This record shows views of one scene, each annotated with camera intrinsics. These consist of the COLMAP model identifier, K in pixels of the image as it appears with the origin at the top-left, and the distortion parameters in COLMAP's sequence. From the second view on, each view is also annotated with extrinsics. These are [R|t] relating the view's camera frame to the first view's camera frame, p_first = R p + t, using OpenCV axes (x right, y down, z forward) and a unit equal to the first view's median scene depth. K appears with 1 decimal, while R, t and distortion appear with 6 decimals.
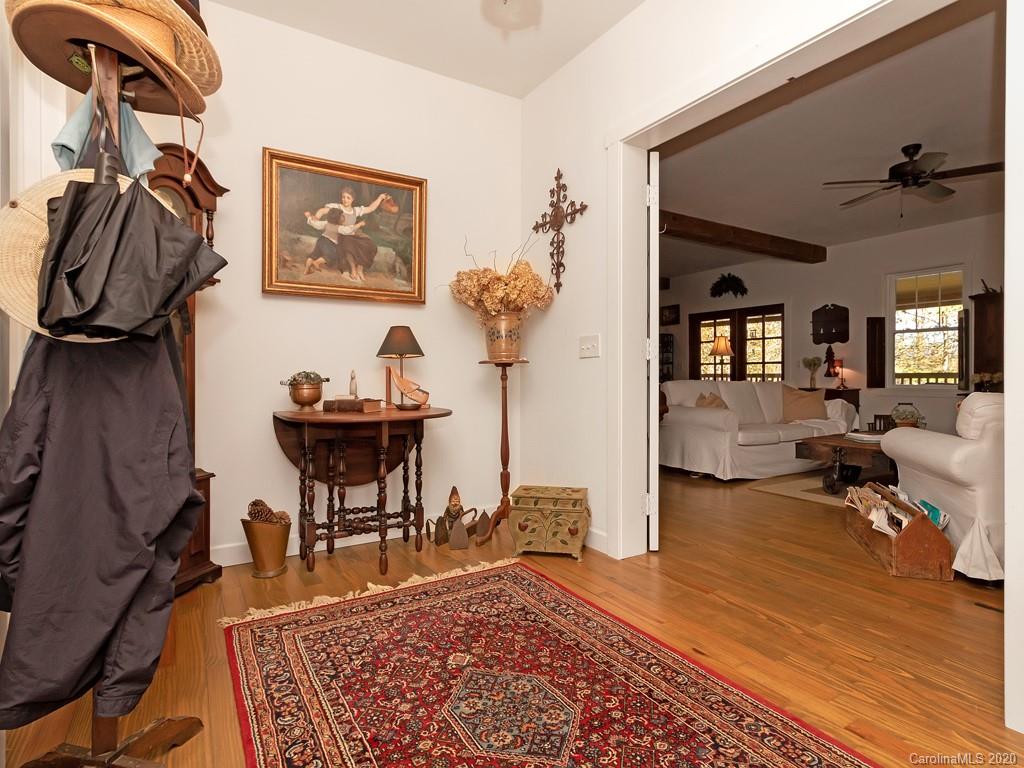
lens RADIAL K [[542.8, 0, 509.9], [0, 542.8, 366.4], [0, 0, 1]] dist [0.002339, 0.000482]
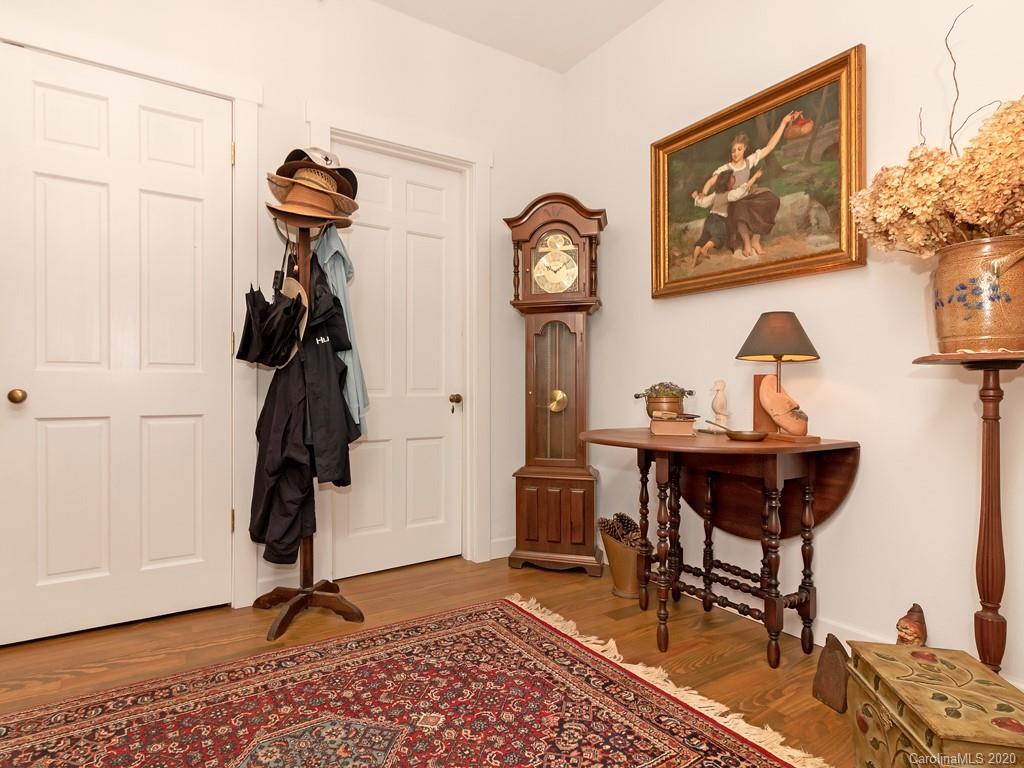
lens RADIAL K [[570.4, 0, 512.0], [0, 570.4, 384.0], [0, 0, 1]] dist [0.005164, 0.000423]
pose [[0.006229, -0.002245, -0.999978, 0.511519], [0.010459, 0.999943, -0.002180, 0.010742], [0.999926, -0.010445, 0.006252, 0.720005]]
